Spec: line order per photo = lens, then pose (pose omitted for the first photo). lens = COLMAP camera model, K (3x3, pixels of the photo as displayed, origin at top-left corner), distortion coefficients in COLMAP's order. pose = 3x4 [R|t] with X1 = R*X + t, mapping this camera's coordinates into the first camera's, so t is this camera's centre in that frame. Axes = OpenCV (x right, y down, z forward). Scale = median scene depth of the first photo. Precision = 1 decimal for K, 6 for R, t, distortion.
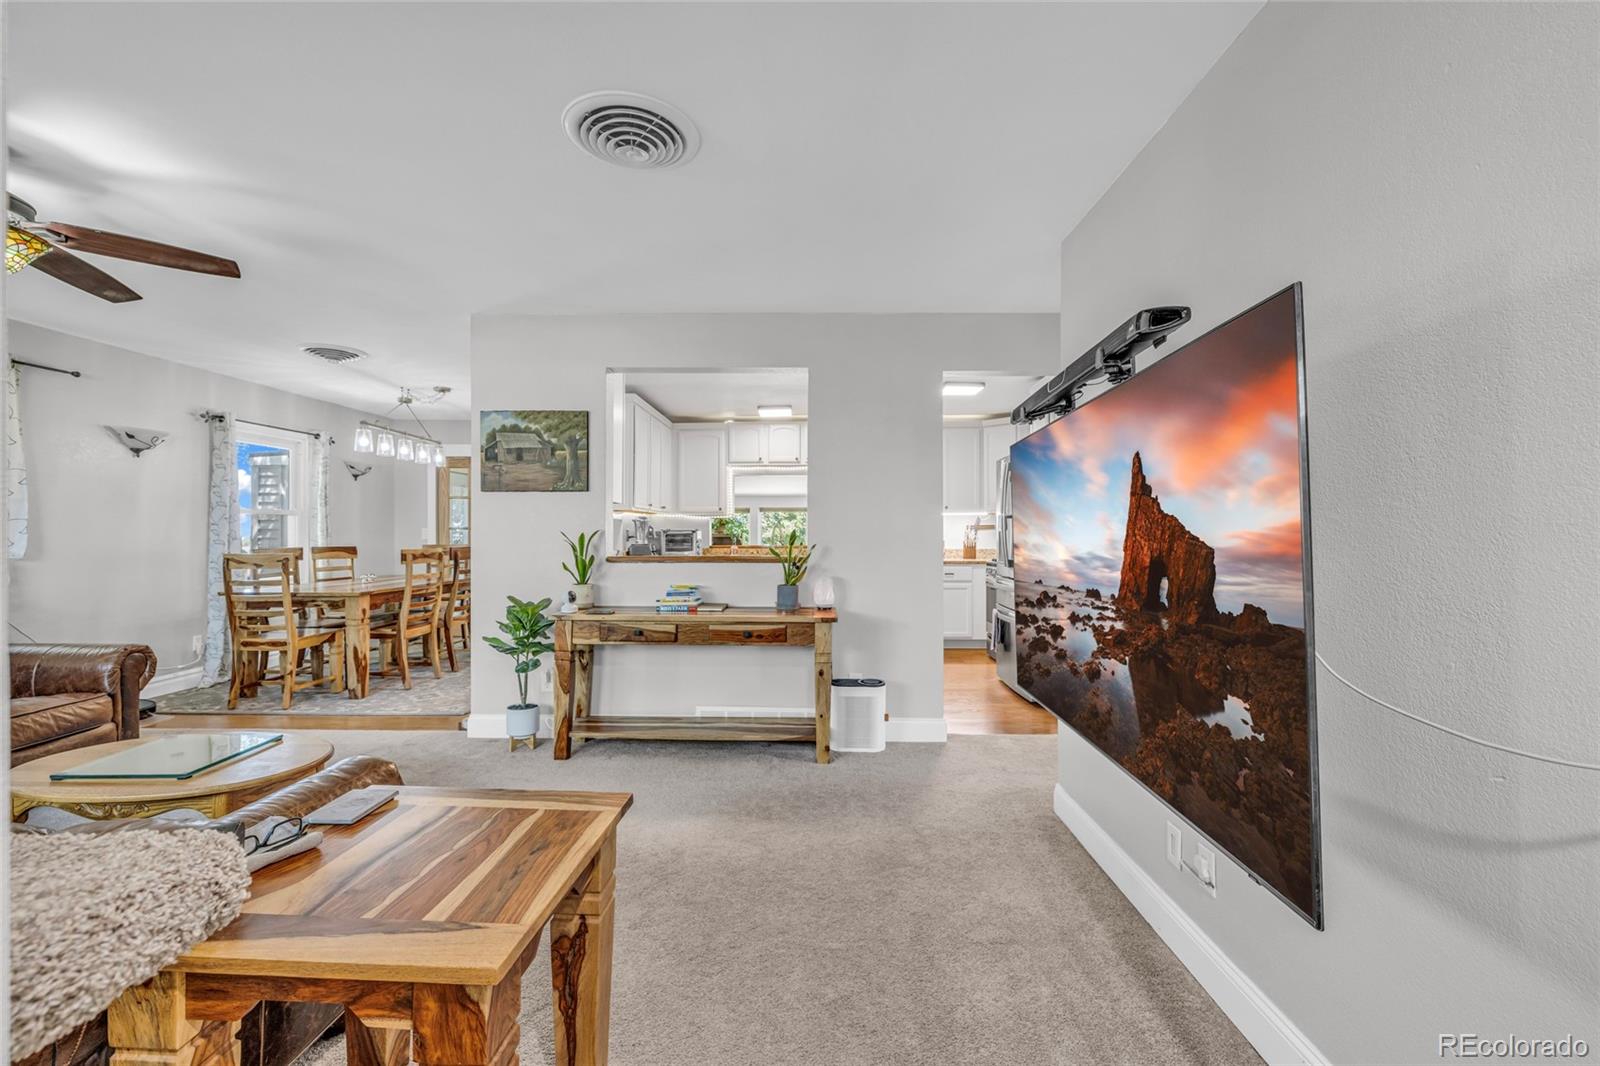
lens RADIAL K [[674.6, 0, 805.6], [0, 674.6, 532.4], [0, 0, 1]] dist [-0.001794, -0.000109]
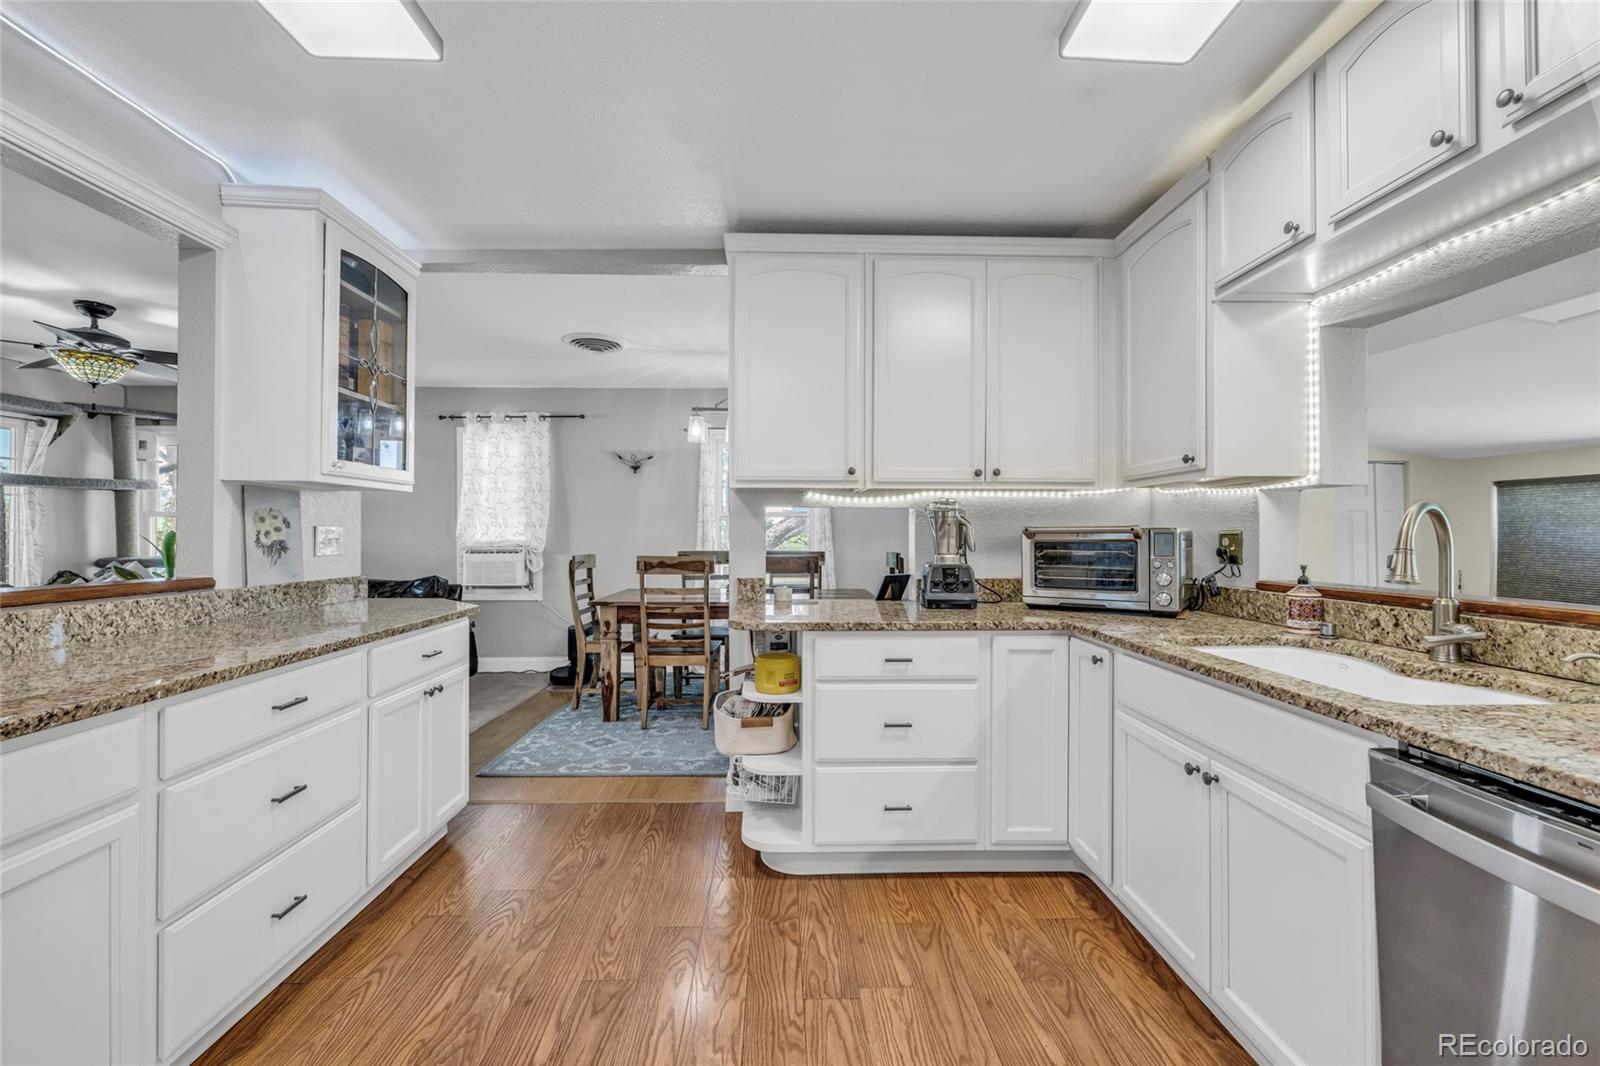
lens RADIAL K [[674.6, 0, 799.1], [0, 674.6, 528.7], [0, 0, 1]] dist [-0.001794, -0.000109]
pose [[0.042282, -0.009610, -0.999059, 0.256599], [-0.001730, 0.999952, -0.009691, 0.000189], [0.999104, 0.002139, 0.042264, 1.282234]]
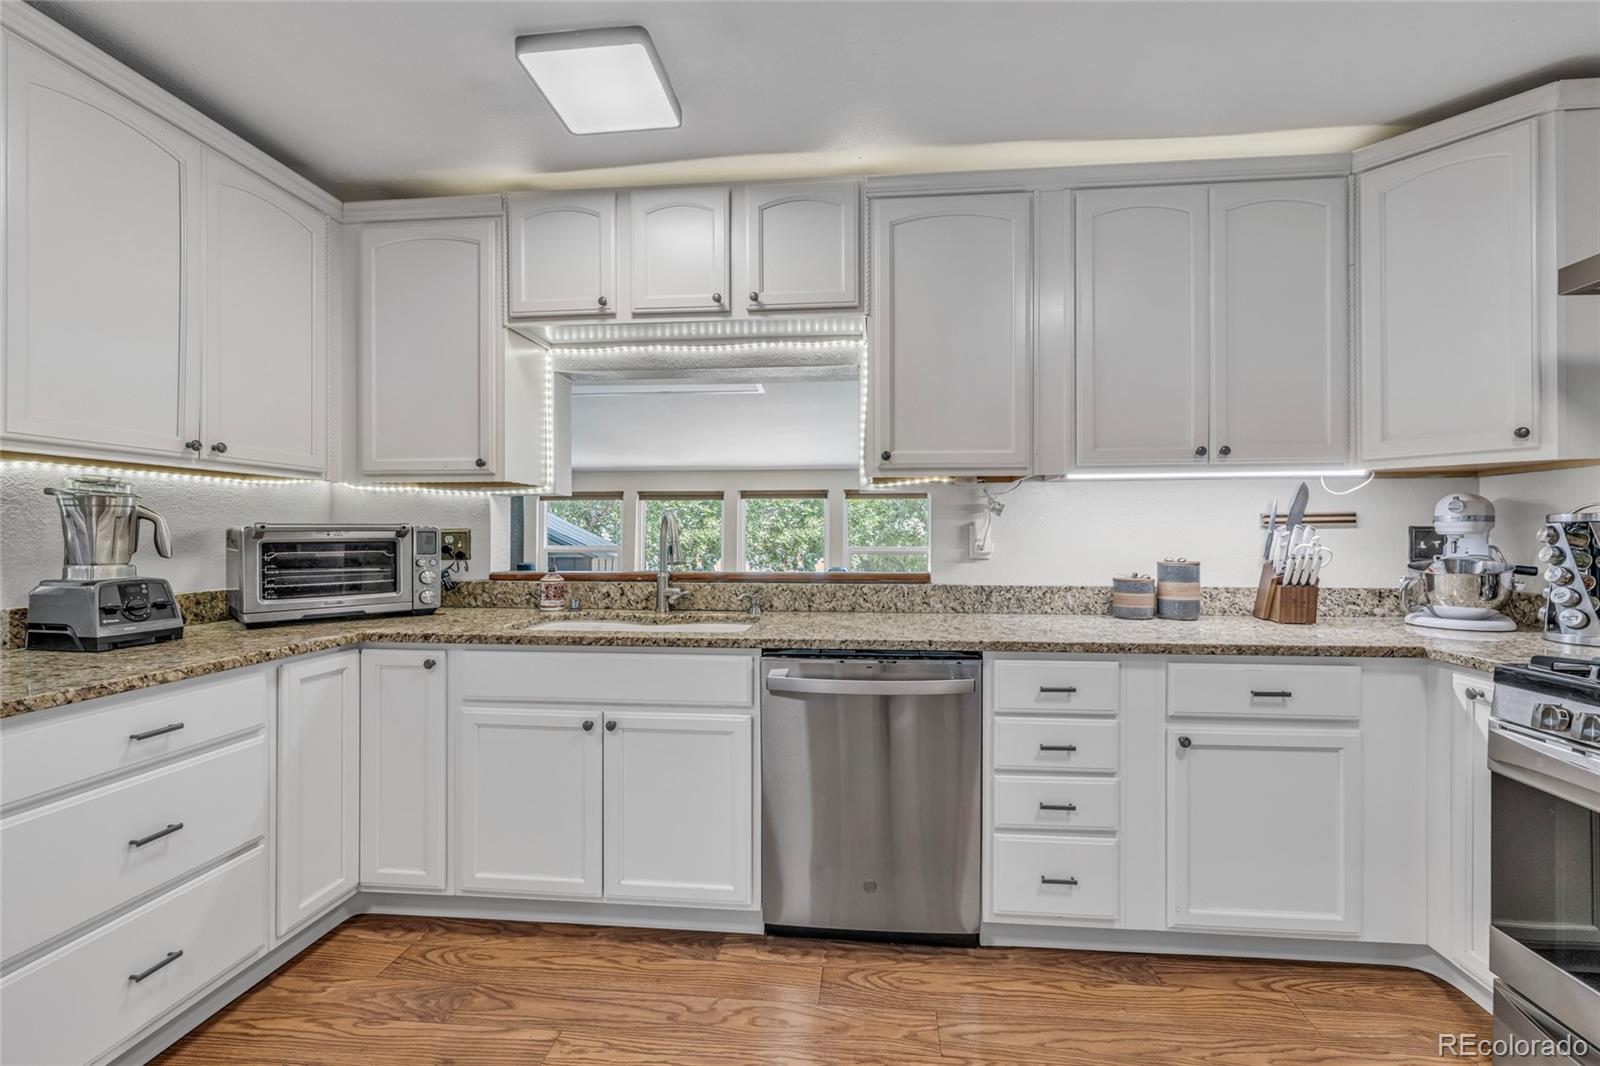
lens RADIAL K [[674.6, 0, 804.2], [0, 674.6, 537.8], [0, 0, 1]] dist [-0.001794, -0.000109]
pose [[0.996706, -0.000919, -0.081100, 0.084064], [0.001373, 0.999984, 0.005539, 0.000455], [0.081093, -0.005632, 0.996691, 1.086748]]
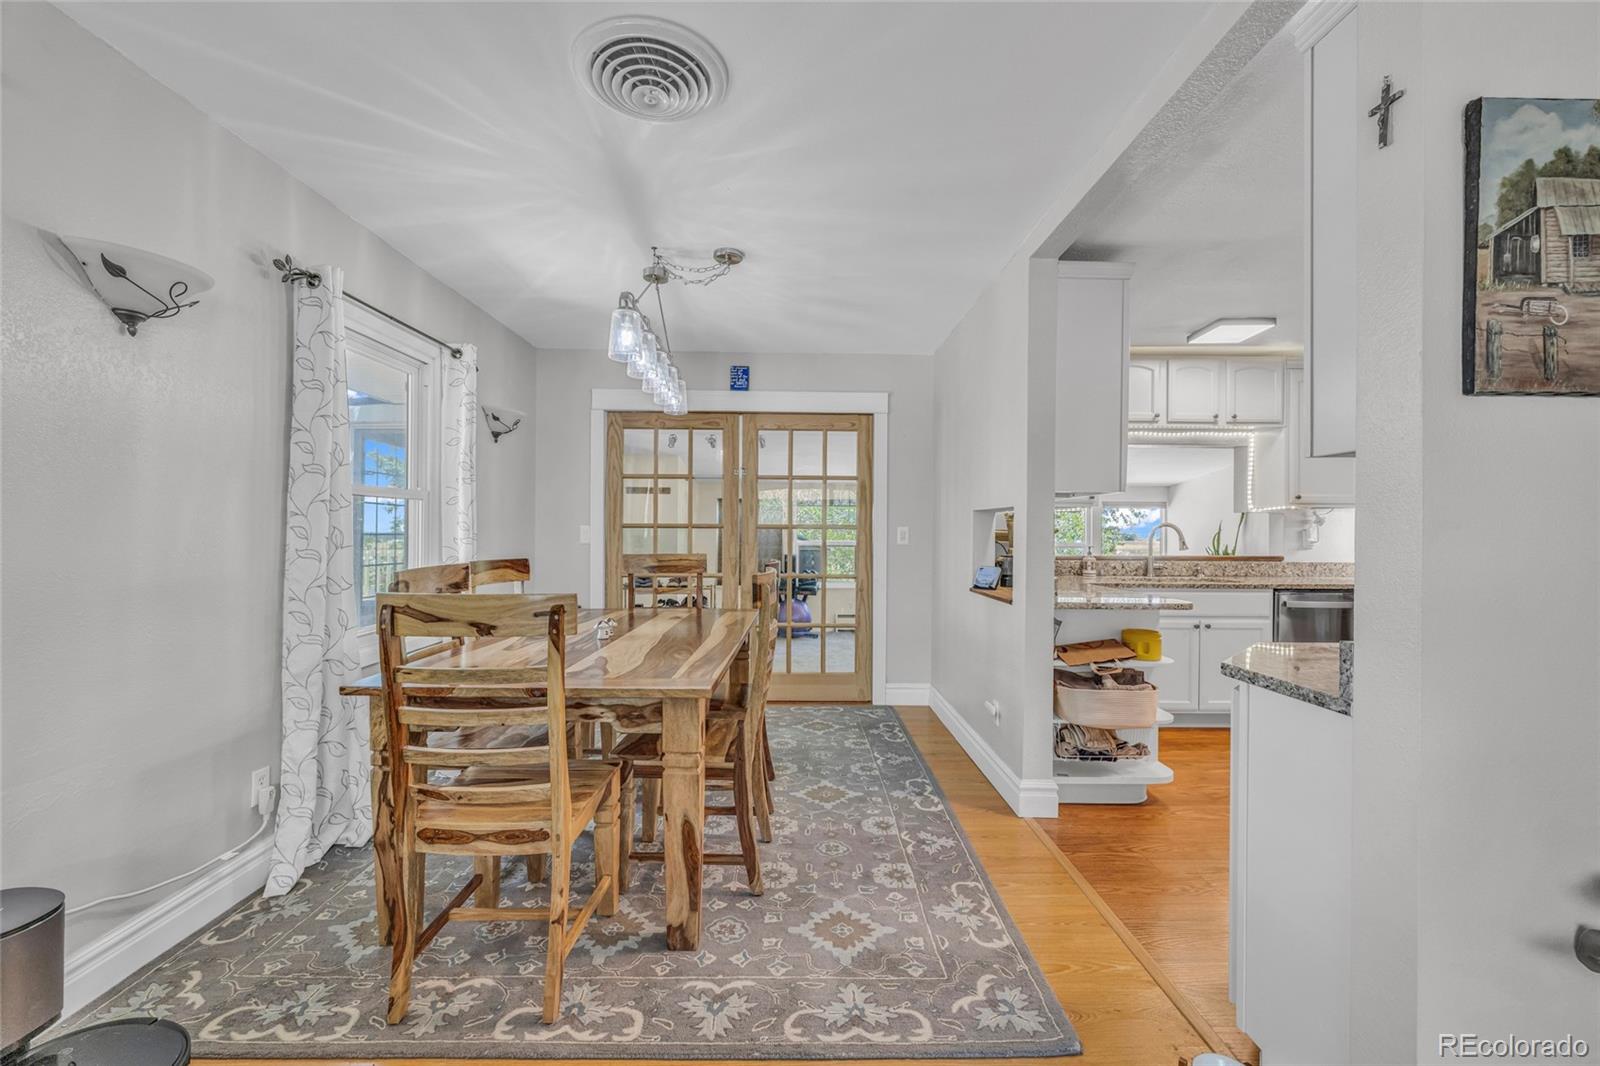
lens RADIAL K [[674.6, 0, 797.7], [0, 674.6, 527.4], [0, 0, 1]] dist [-0.001794, -0.000109]
pose [[0.999425, 0.004887, 0.033558, -0.646358], [-0.004745, 0.999979, -0.004303, -0.003510], [-0.033578, 0.004142, 0.999428, 0.625209]]
